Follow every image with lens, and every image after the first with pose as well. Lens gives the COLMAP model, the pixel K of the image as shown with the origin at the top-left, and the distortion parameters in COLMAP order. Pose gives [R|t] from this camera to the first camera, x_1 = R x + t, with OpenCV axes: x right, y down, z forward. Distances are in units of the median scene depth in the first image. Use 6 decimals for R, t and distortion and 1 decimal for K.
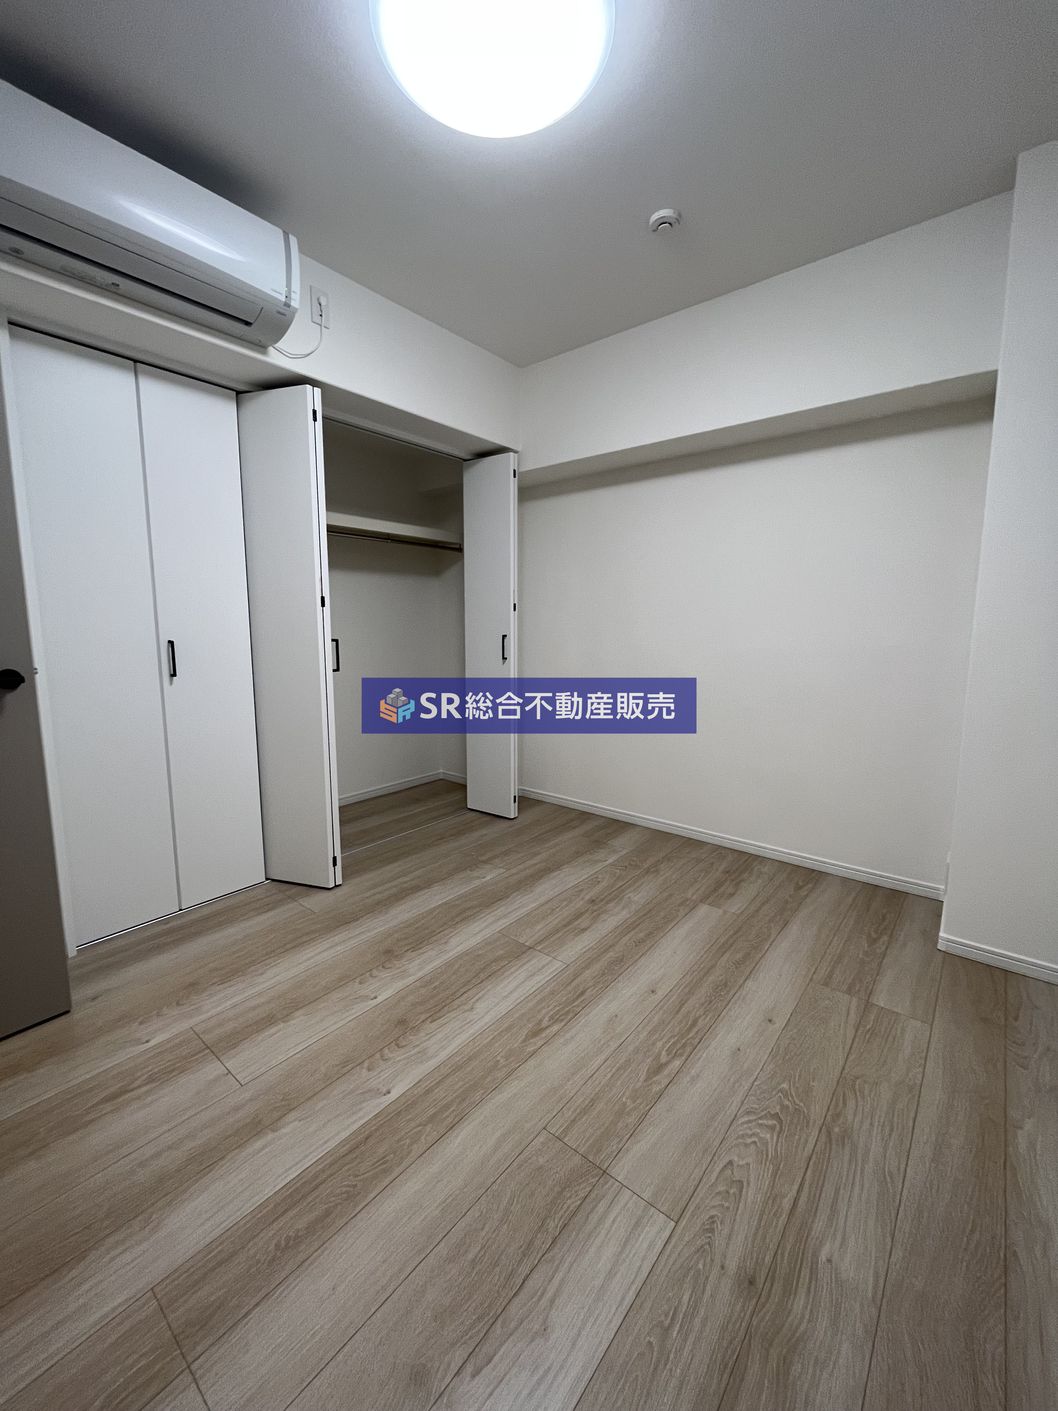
lens RADIAL K [[573.2, 0, 527.1], [0, 573.2, 697.4], [0, 0, 1]] dist [-0.000574, -0.000189]
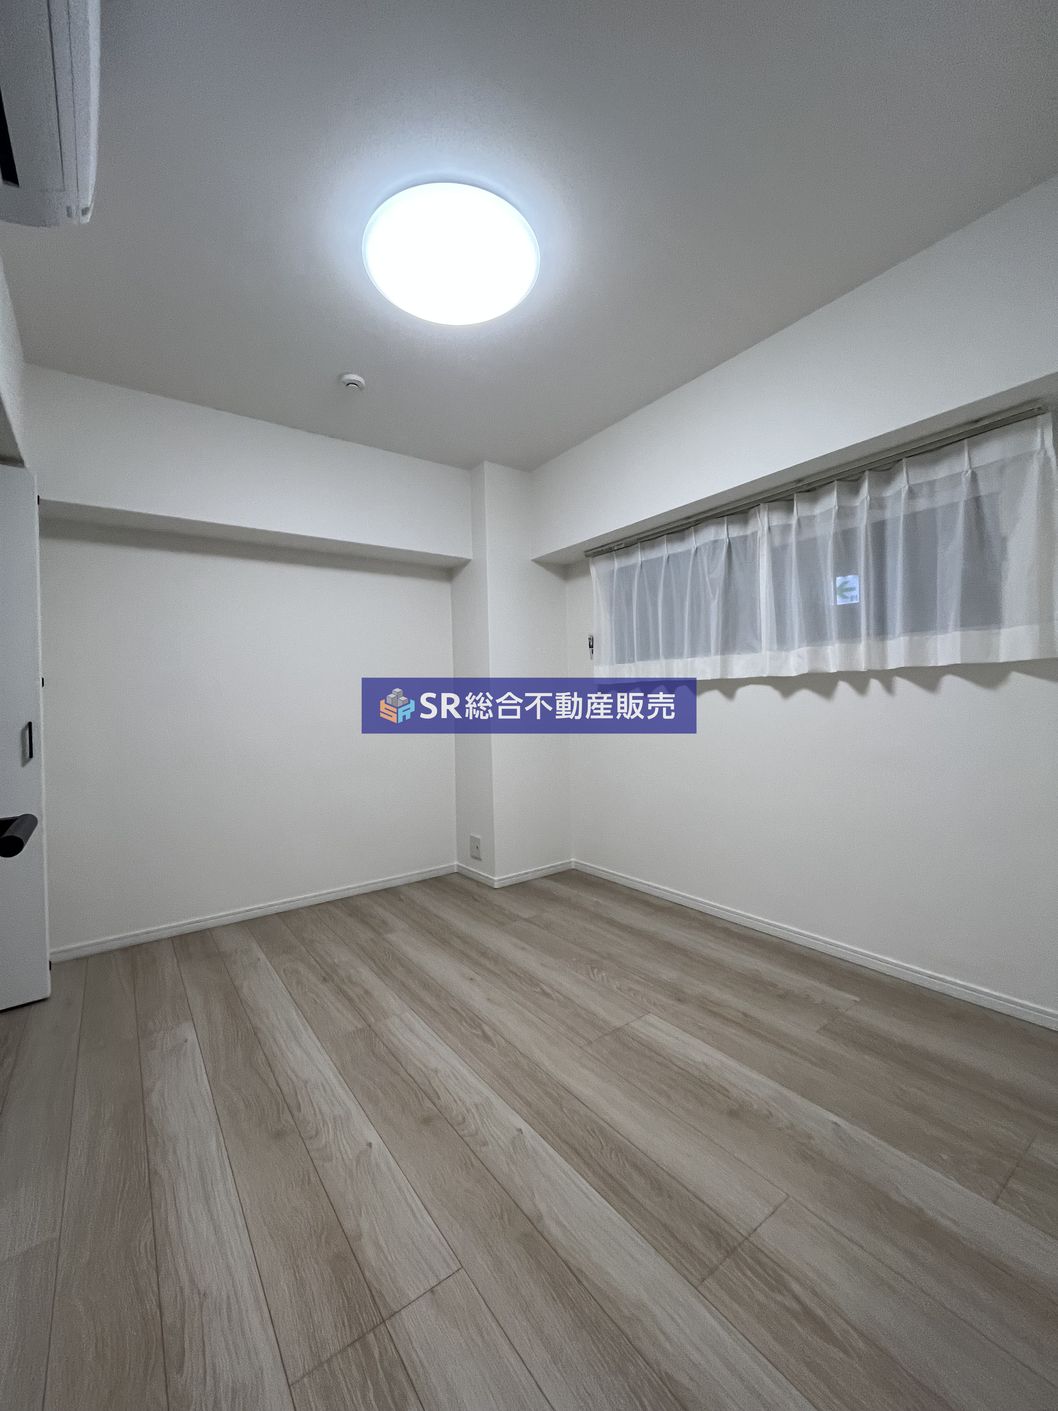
lens RADIAL K [[573.2, 0, 528.4], [0, 573.2, 709.9], [0, 0, 1]] dist [-0.000574, -0.000189]
pose [[0.240595, -0.022638, 0.970362, -0.885265], [0.155927, 0.987645, -0.015620, -0.031028], [-0.958019, 0.155064, 0.241152, 0.444732]]
